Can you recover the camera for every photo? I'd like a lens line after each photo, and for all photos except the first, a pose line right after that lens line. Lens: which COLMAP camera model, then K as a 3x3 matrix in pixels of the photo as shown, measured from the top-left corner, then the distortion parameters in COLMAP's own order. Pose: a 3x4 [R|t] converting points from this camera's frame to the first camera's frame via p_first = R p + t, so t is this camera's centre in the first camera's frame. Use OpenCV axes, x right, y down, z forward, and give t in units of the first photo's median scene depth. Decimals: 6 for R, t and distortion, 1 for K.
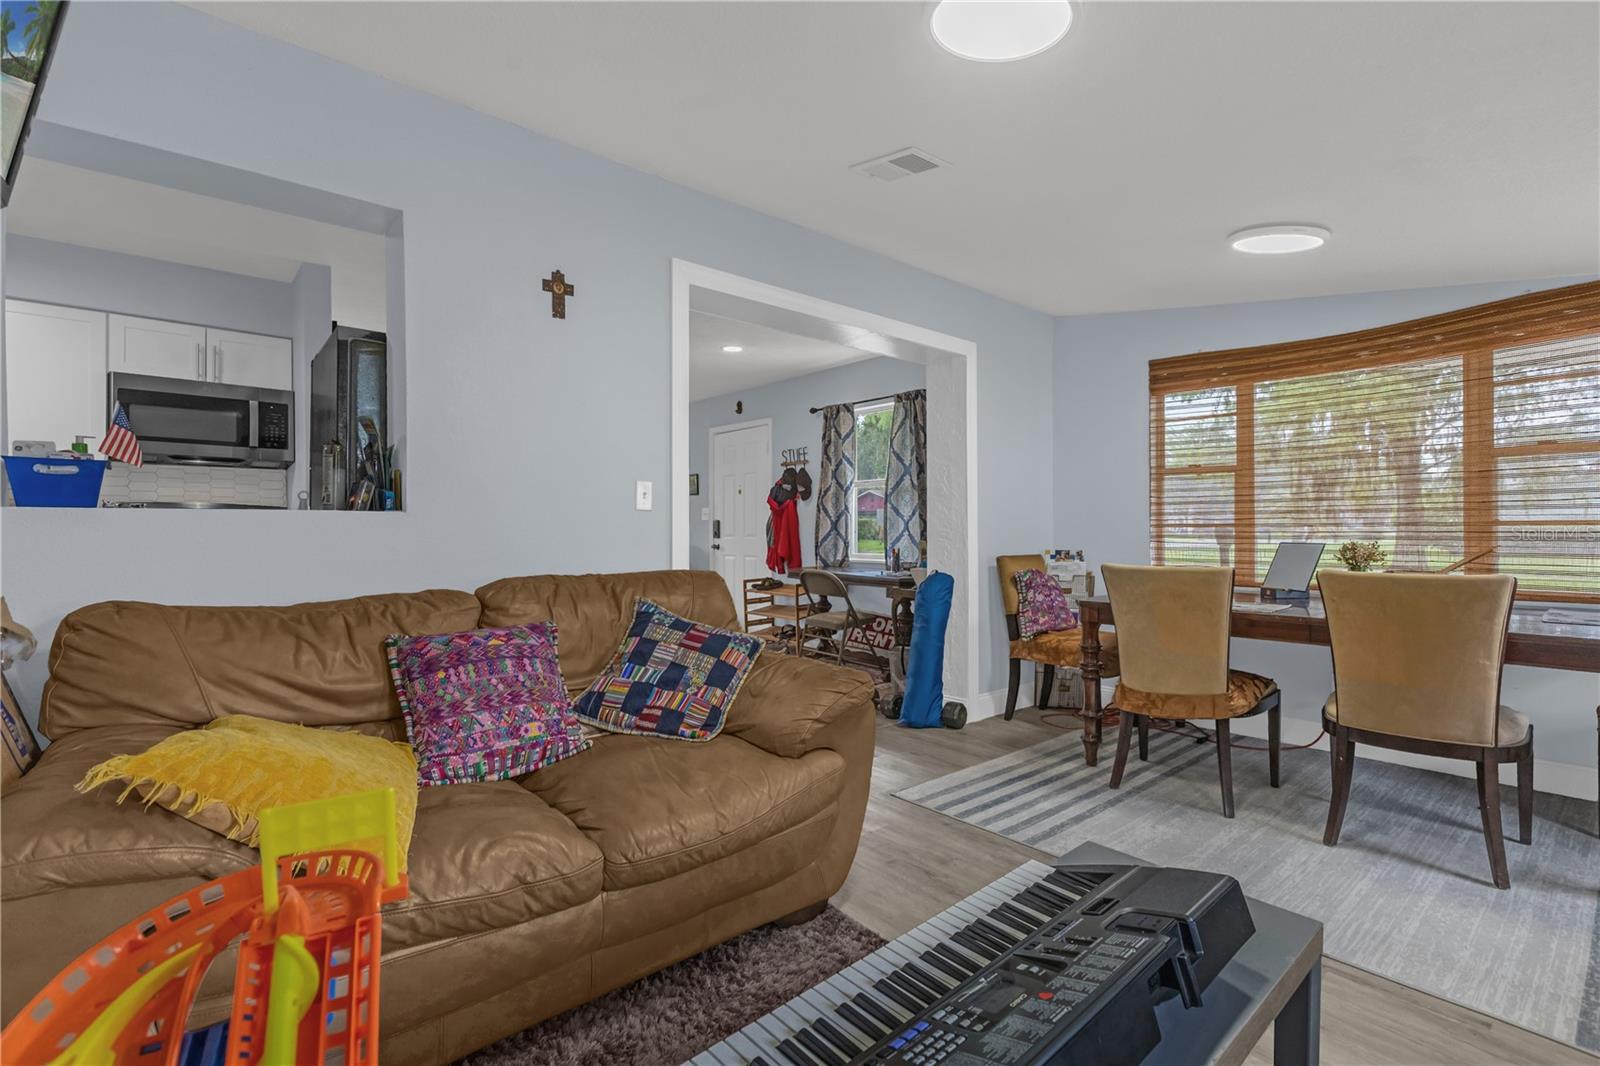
lens RADIAL K [[734.7, 0, 800.0], [0, 734.7, 533.0], [0, 0, 1]] dist [0.000247, 0.000661]
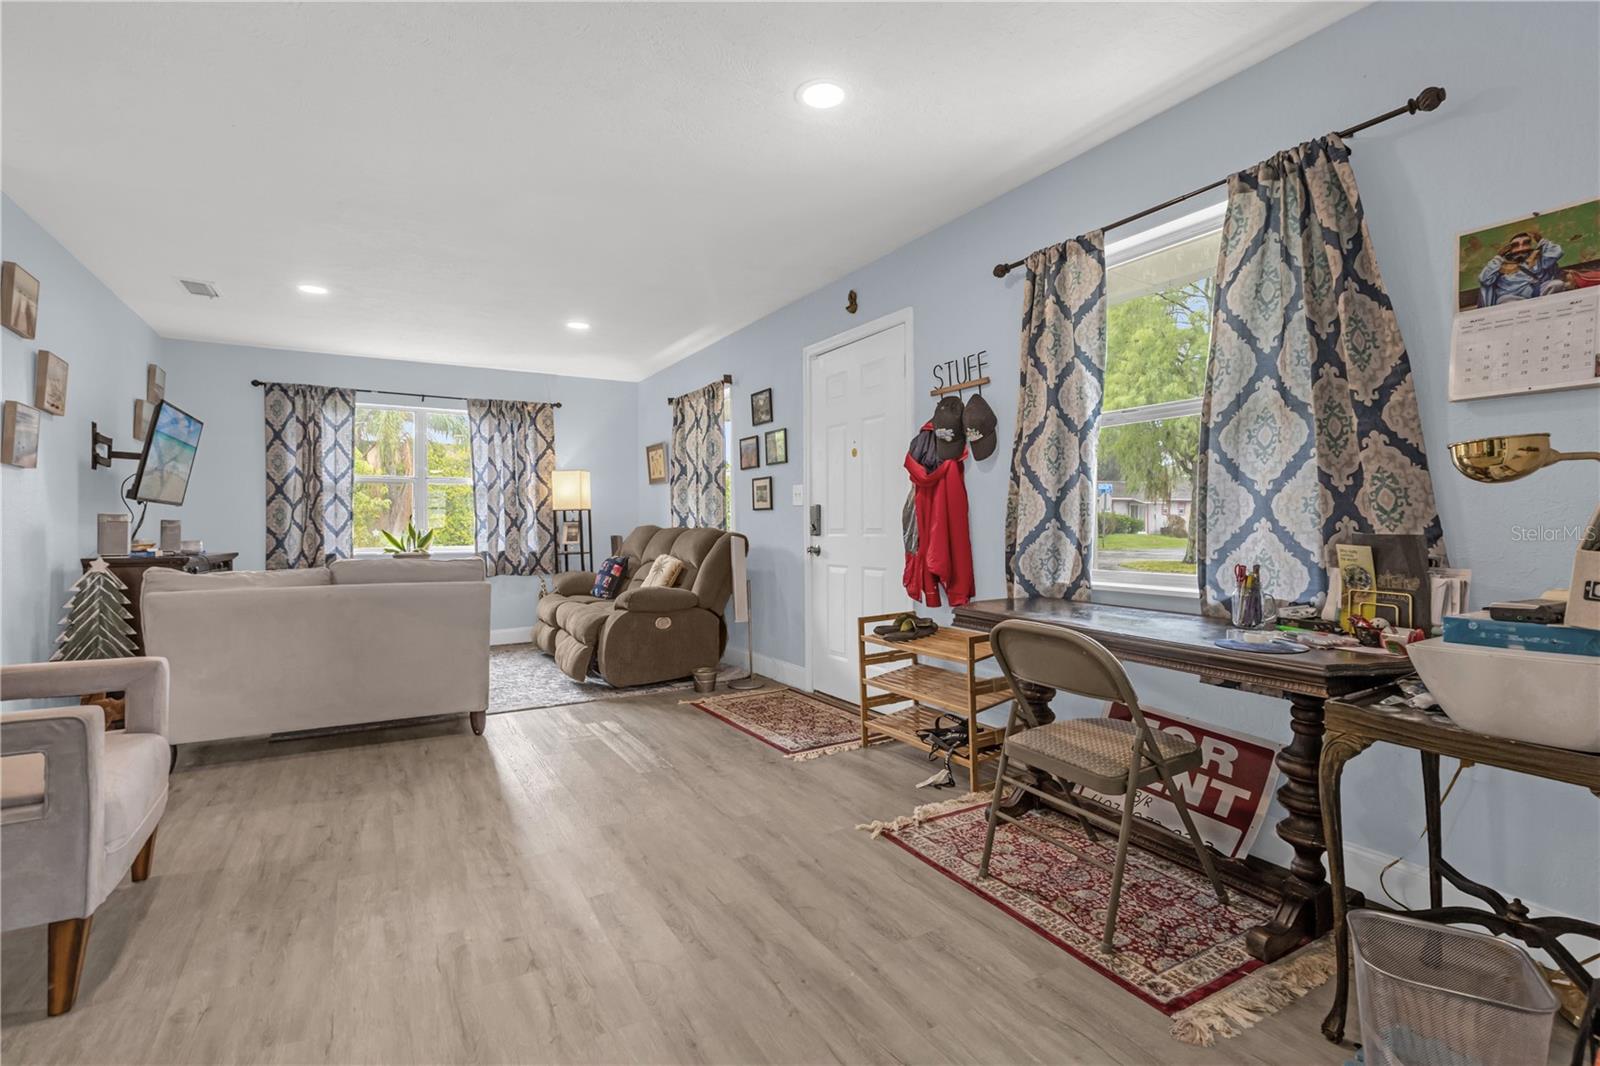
lens RADIAL K [[743.4, 0, 799.9], [0, 743.4, 529.1], [0, 0, 1]] dist [0.001525, -0.000550]
pose [[0.984603, -0.003706, -0.174766, -0.027736], [0.004220, 0.999988, 0.002568, 0.000456], [0.174754, -0.003266, 0.984607, 0.510157]]
